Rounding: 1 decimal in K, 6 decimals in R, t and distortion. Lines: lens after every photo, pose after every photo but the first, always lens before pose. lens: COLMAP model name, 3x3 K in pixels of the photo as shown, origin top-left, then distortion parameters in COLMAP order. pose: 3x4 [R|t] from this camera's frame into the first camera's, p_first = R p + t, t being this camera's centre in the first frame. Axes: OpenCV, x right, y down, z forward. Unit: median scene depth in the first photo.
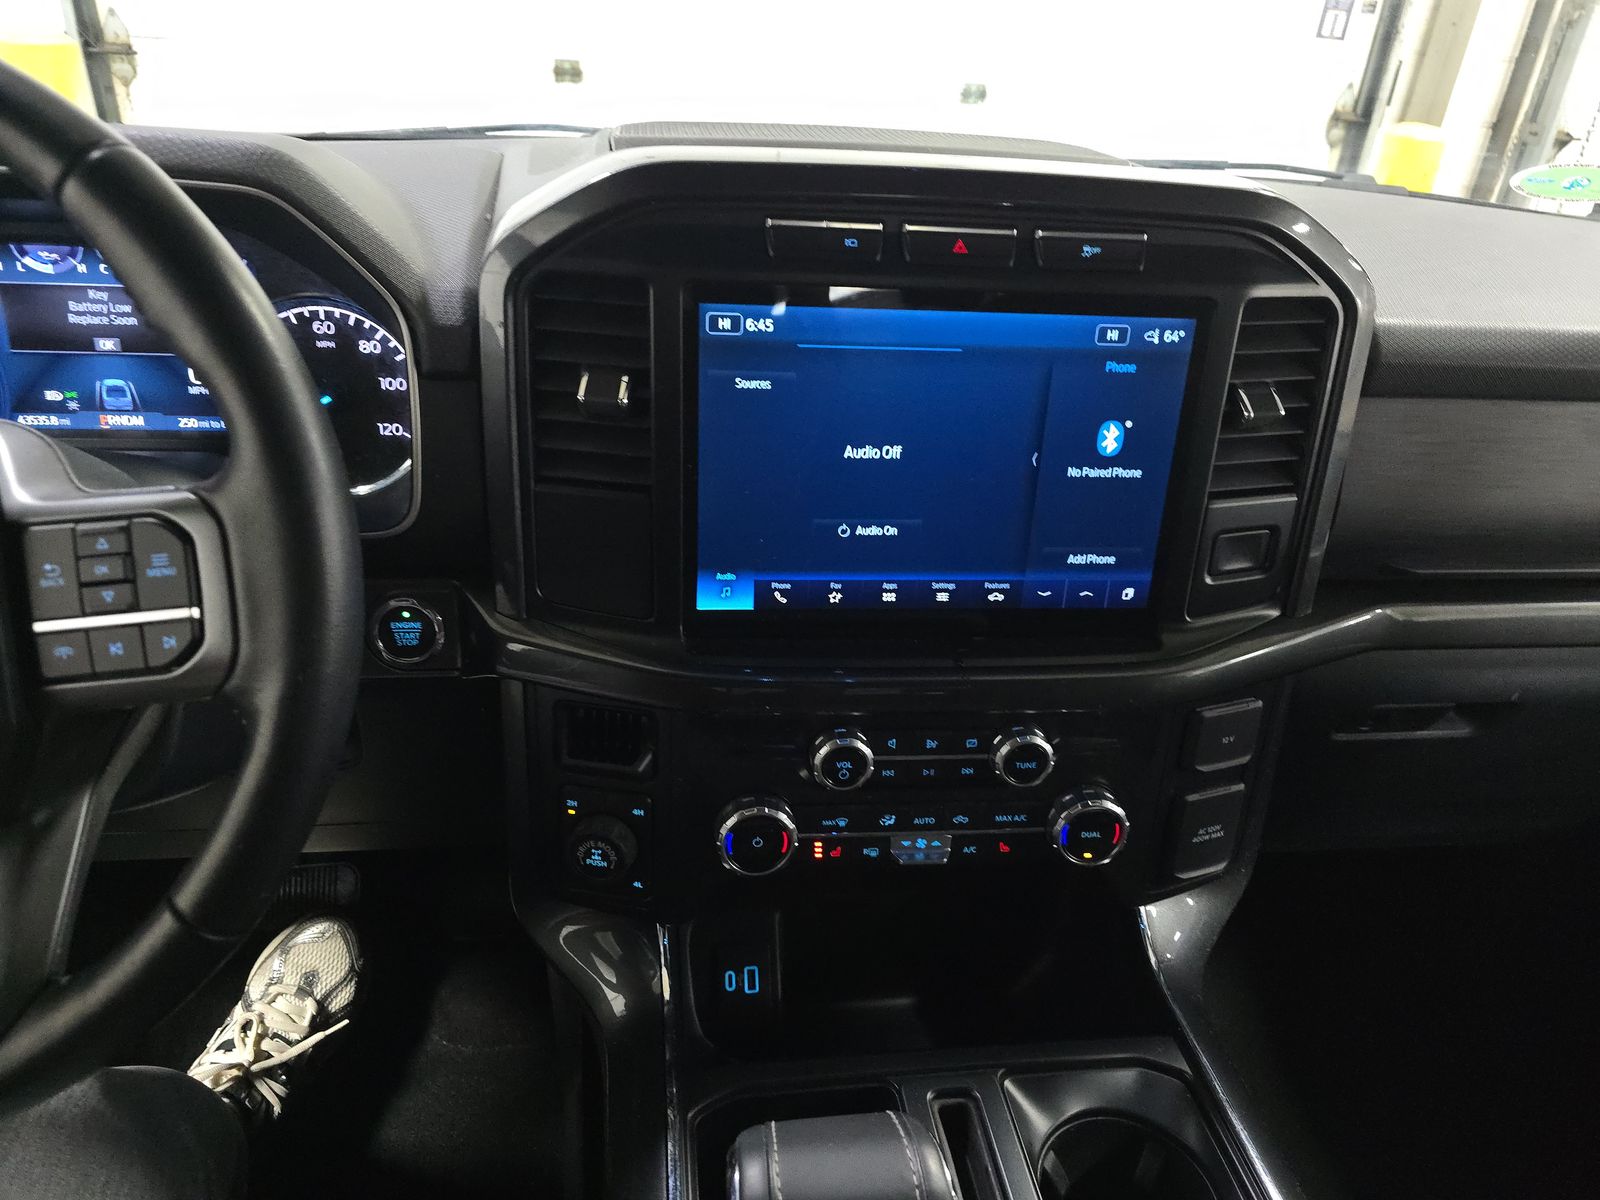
lens RADIAL K [[1065.1, 0, 801.0], [0, 1065.1, 595.6], [0, 0, 1]] dist [0.076842, -0.075439]
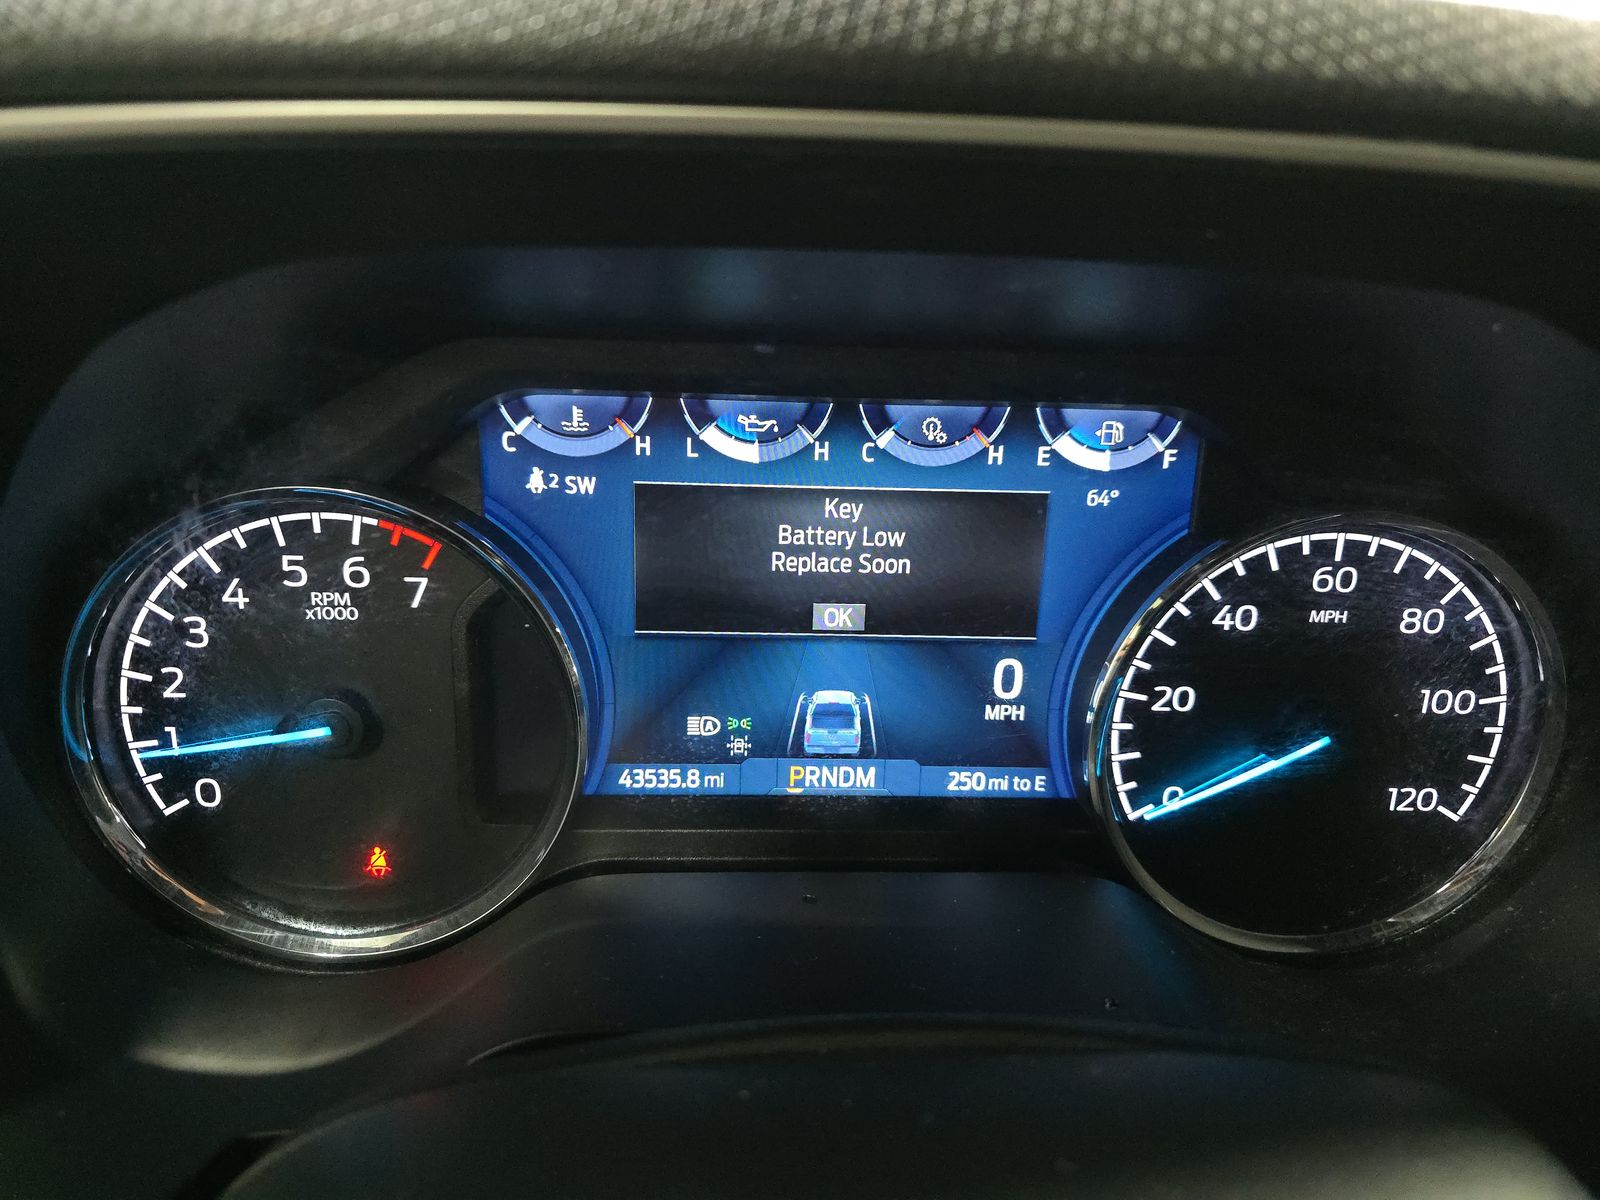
lens RADIAL K [[1065.1, 0, 801.0], [0, 1065.1, 595.6], [0, 0, 1]] dist [0.076842, -0.075439]
pose [[0.997425, 0.011380, -0.070810, -0.618371], [-0.018895, 0.994145, -0.106393, -0.191754], [0.069184, 0.107457, 0.991800, 0.562503]]
